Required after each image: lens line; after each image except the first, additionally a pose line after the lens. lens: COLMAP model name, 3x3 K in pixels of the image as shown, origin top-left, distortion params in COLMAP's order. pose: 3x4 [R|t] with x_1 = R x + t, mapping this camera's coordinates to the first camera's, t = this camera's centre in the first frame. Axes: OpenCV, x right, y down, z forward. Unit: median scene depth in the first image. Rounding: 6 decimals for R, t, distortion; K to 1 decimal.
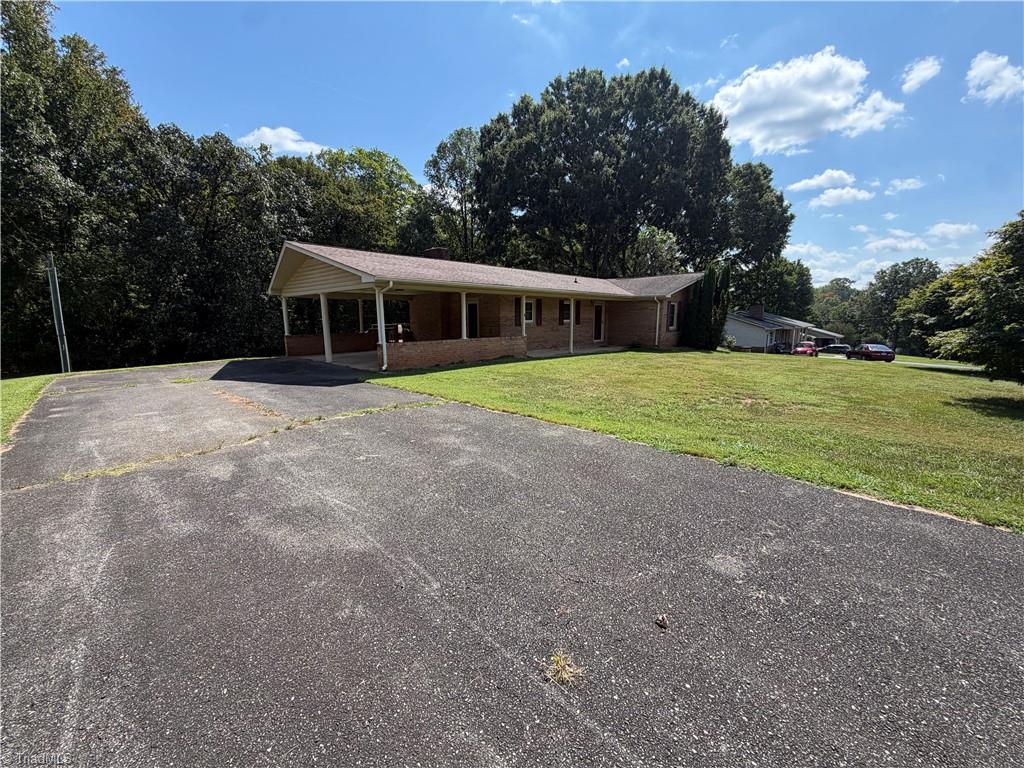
lens RADIAL K [[413.5, 0, 512.9], [0, 413.5, 382.9], [0, 0, 1]] dist [-0.000250, 0.000163]
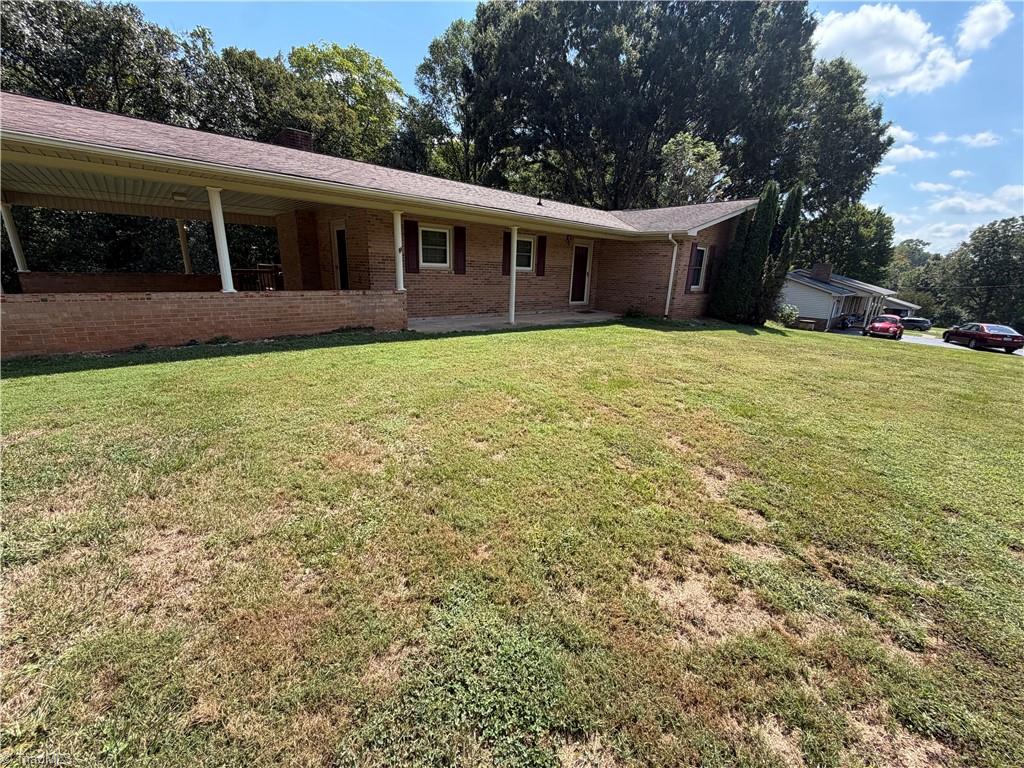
lens RADIAL K [[413.5, 0, 512.9], [0, 413.5, 382.9], [0, 0, 1]] dist [-0.000250, 0.000163]
pose [[0.996128, 0.059270, -0.064938, 0.098989], [-0.051675, 0.992254, 0.112970, -0.029234], [0.071131, -0.109177, 0.991474, 0.214742]]
